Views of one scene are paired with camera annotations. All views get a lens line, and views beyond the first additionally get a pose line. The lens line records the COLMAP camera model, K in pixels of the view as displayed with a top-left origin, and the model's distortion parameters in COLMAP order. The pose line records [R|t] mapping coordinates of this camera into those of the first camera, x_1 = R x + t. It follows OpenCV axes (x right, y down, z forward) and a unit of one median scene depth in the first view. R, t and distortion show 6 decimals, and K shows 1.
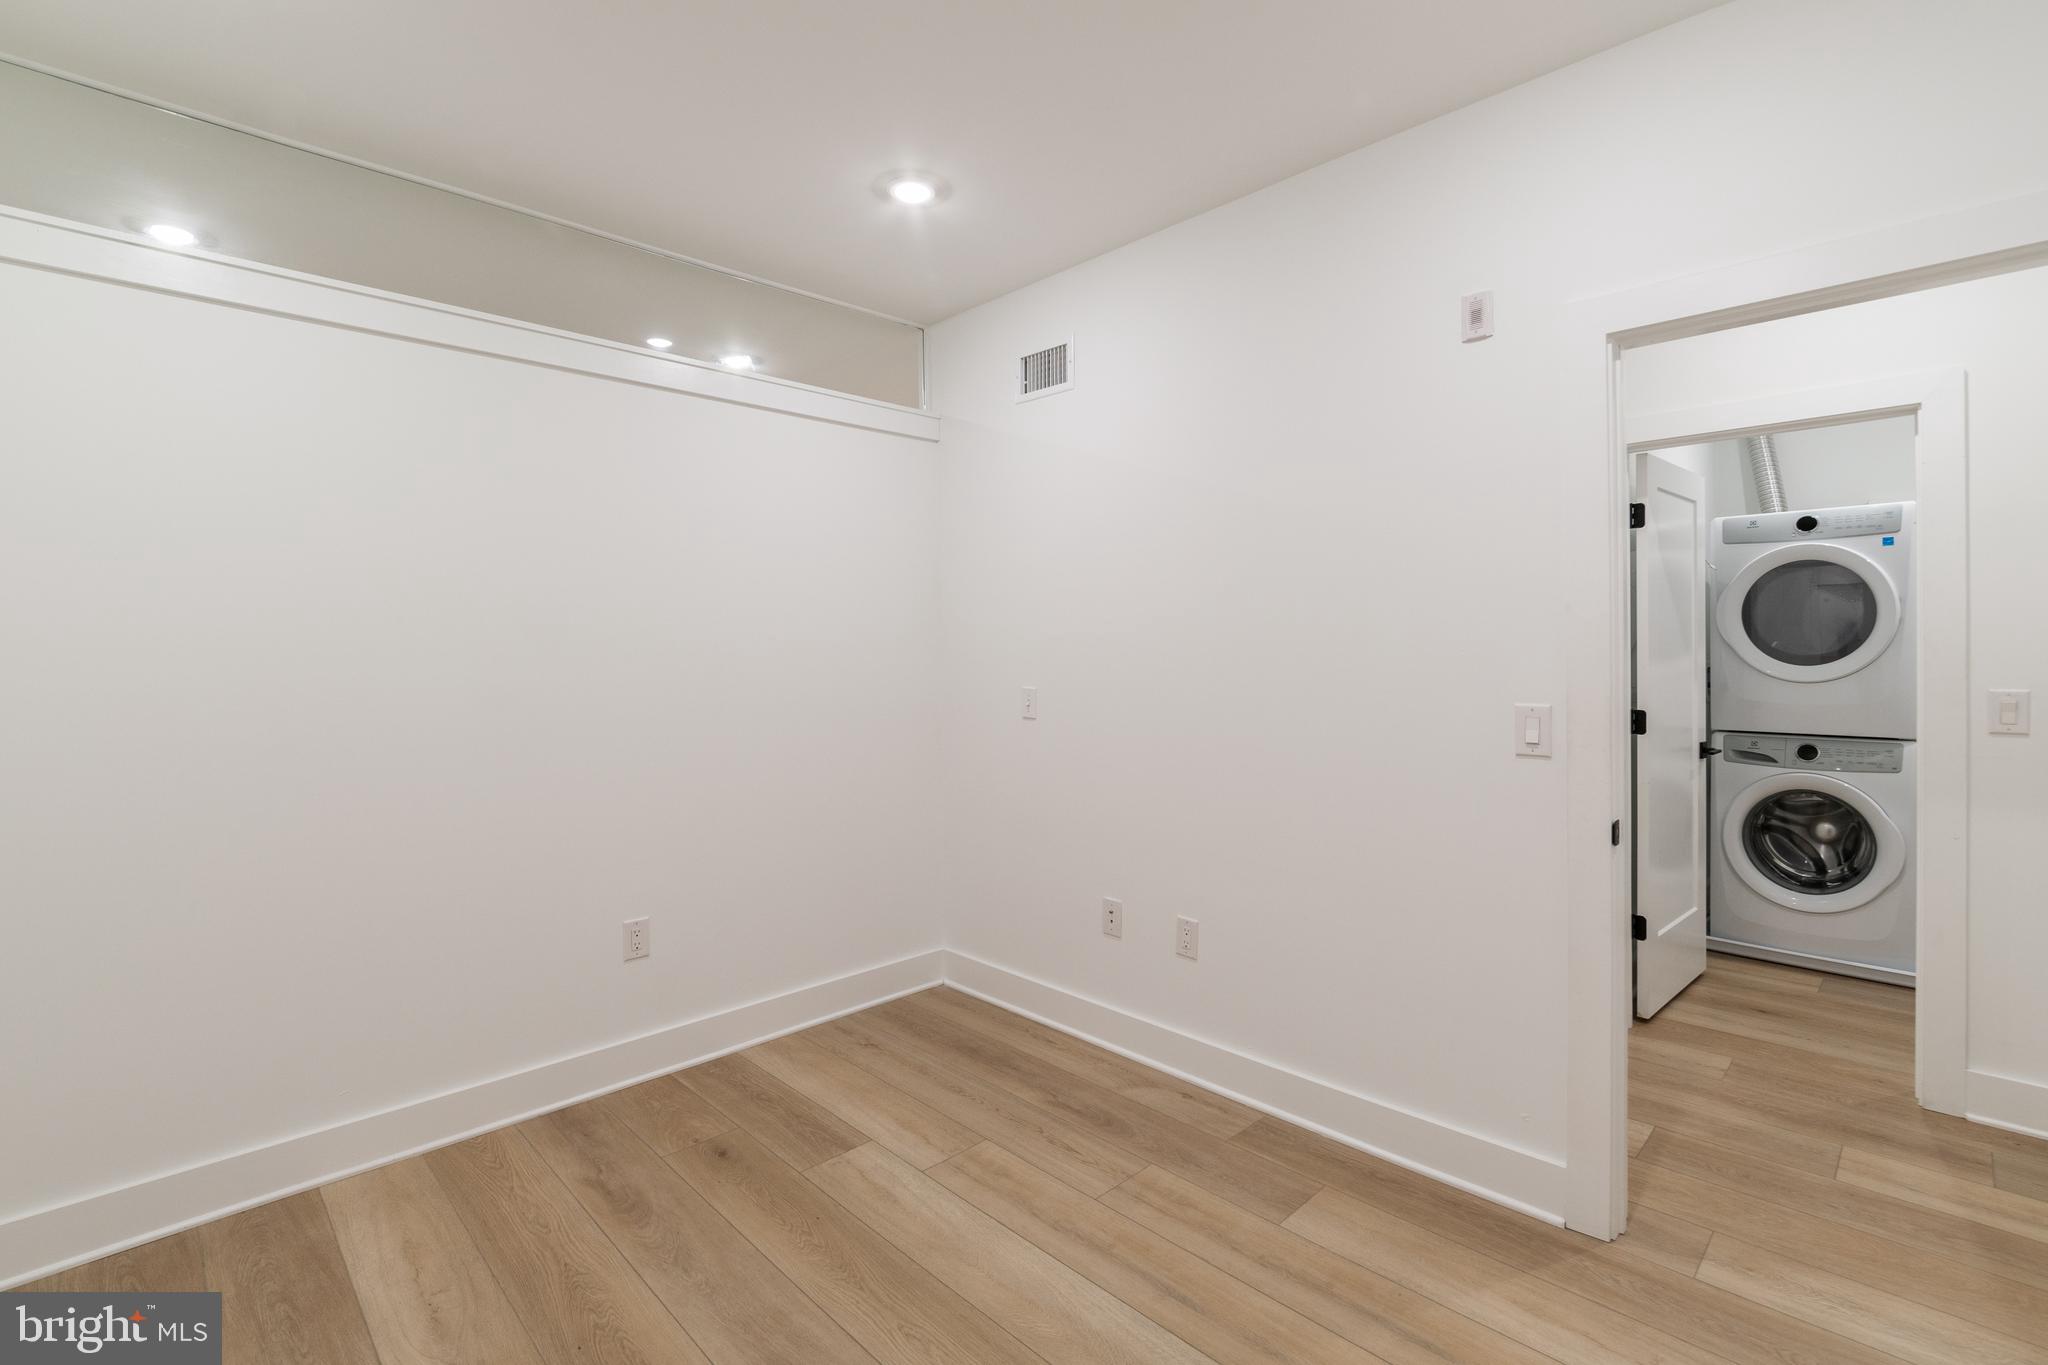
lens RADIAL K [[903.7, 0, 1037.8], [0, 903.7, 666.3], [0, 0, 1]] dist [-0.015983, 0.001113]
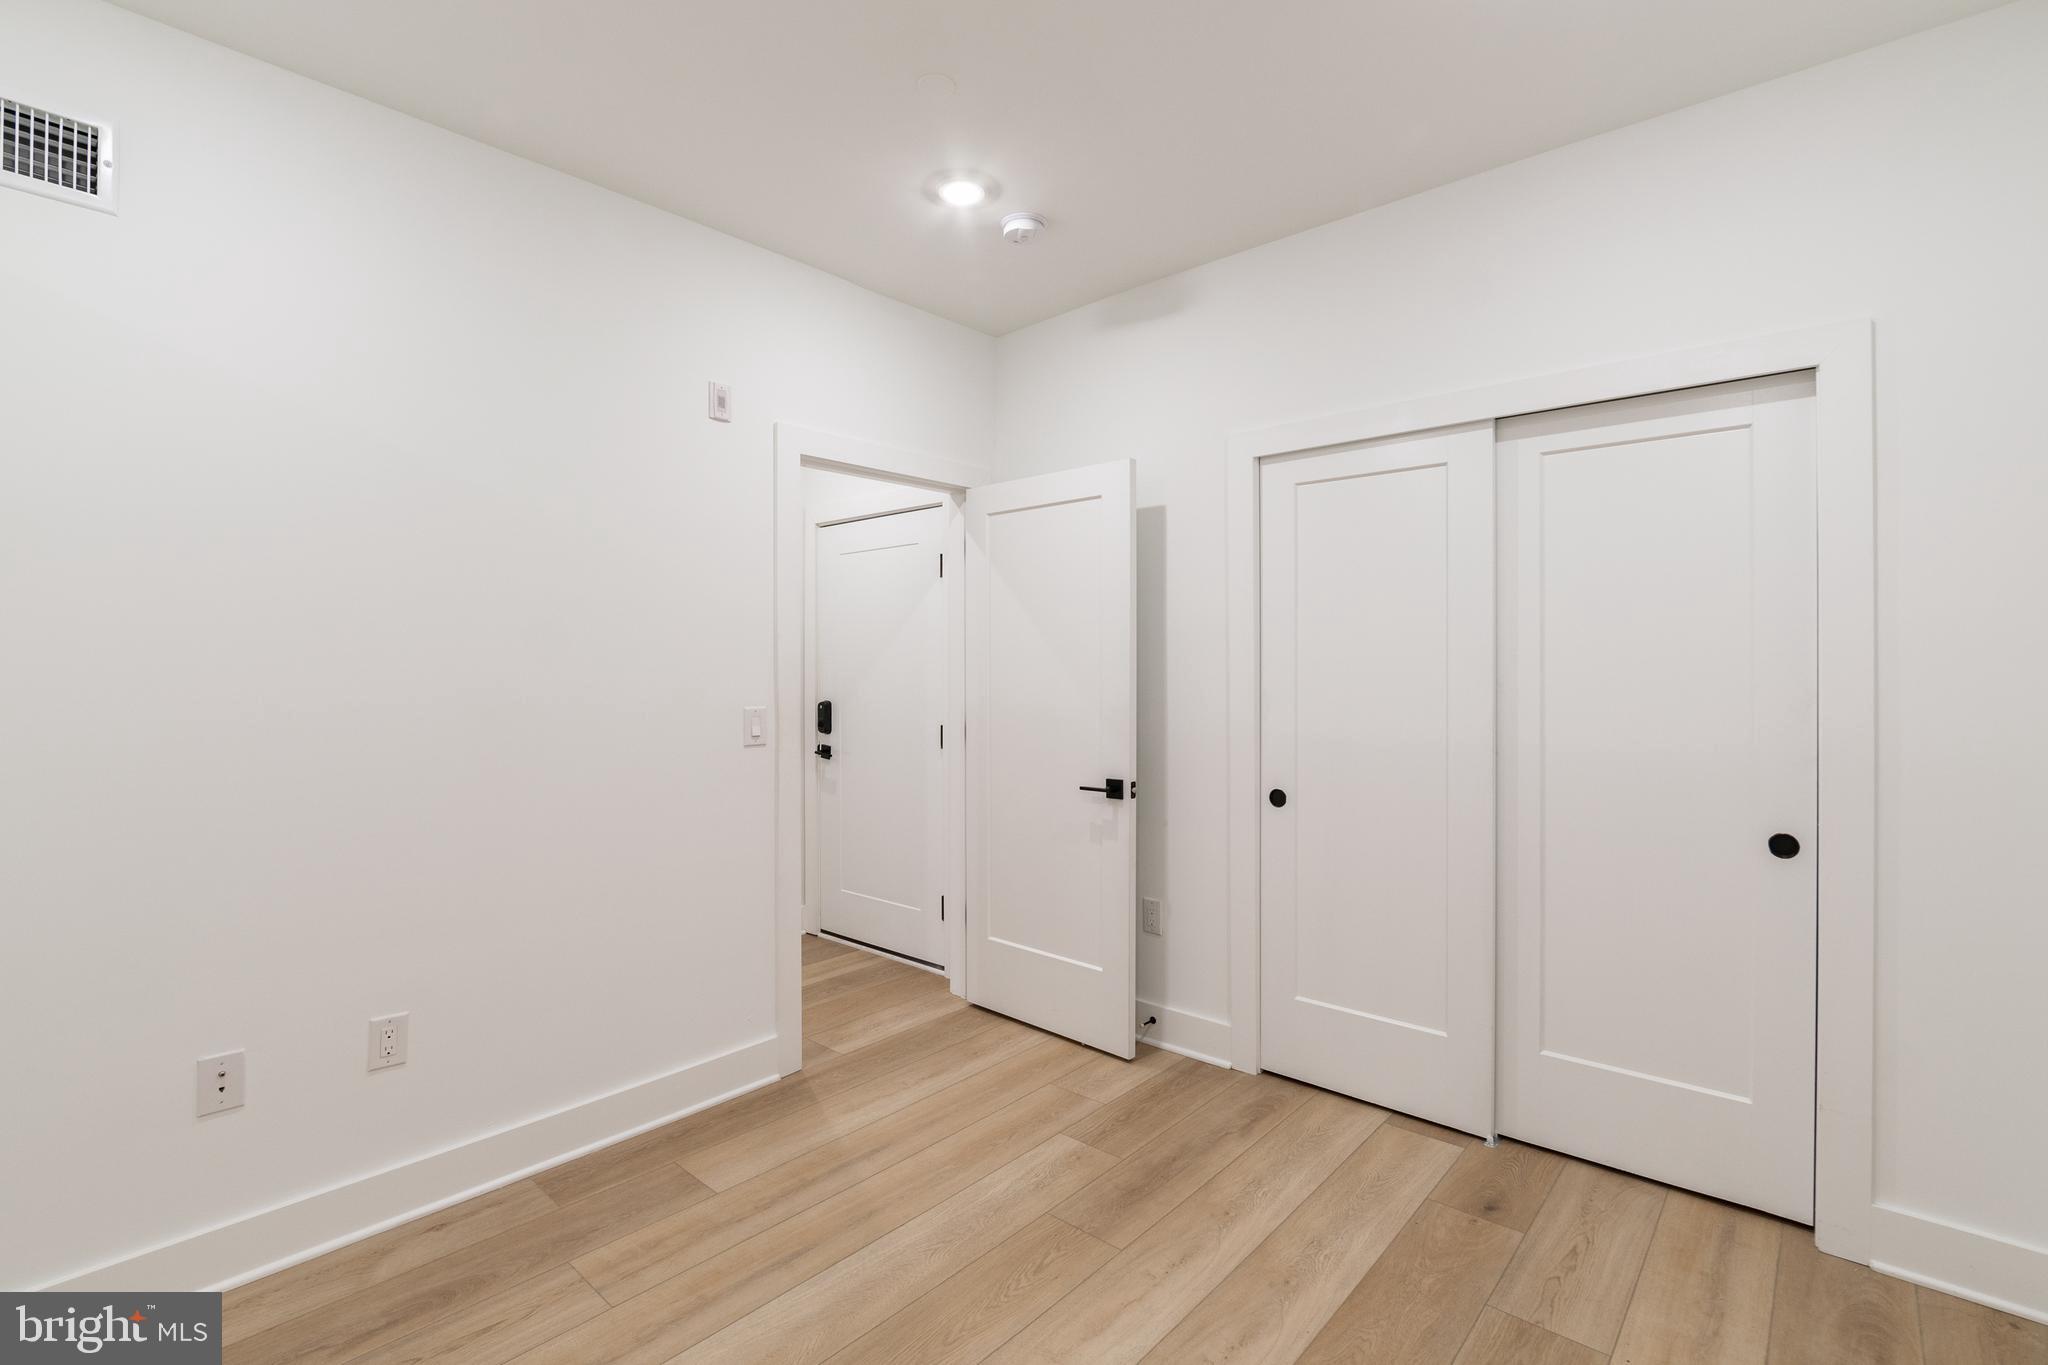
lens RADIAL K [[903.7, 0, 1037.8], [0, 903.7, 666.3], [0, 0, 1]] dist [-0.015983, 0.001113]
pose [[-0.051018, 0.004143, 0.998689, -0.865373], [0.012013, 0.999922, -0.003534, -0.009488], [-0.998625, 0.011817, -0.051064, 0.677555]]
